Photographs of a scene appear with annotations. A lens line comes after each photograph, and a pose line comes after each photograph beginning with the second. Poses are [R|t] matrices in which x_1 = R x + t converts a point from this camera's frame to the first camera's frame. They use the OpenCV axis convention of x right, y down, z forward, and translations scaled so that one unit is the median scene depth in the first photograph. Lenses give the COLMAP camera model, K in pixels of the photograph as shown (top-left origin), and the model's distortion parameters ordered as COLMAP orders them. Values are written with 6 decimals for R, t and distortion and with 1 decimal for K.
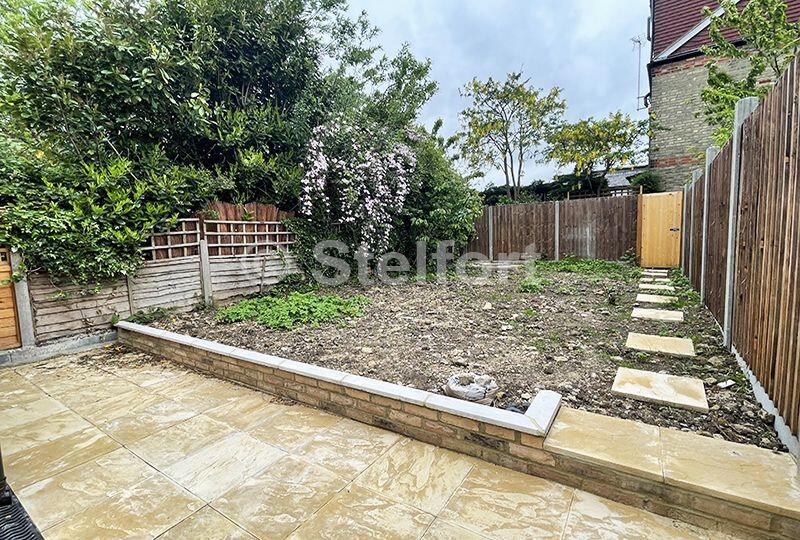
lens RADIAL K [[373.7, 0, 405.0], [0, 373.7, 277.3], [0, 0, 1]] dist [-0.006808, 0.002970]
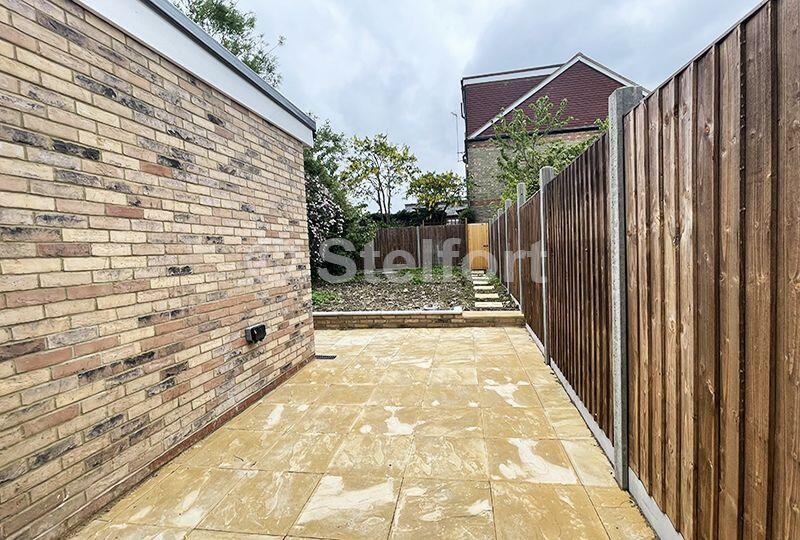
lens RADIAL K [[373.7, 0, 397.5], [0, 373.7, 268.2], [0, 0, 1]] dist [-0.006808, 0.002970]
pose [[0.921403, -0.032114, 0.387280, -0.238198], [0.054681, 0.997379, -0.047391, 0.025508], [-0.384743, 0.064843, 0.920743, -0.310289]]
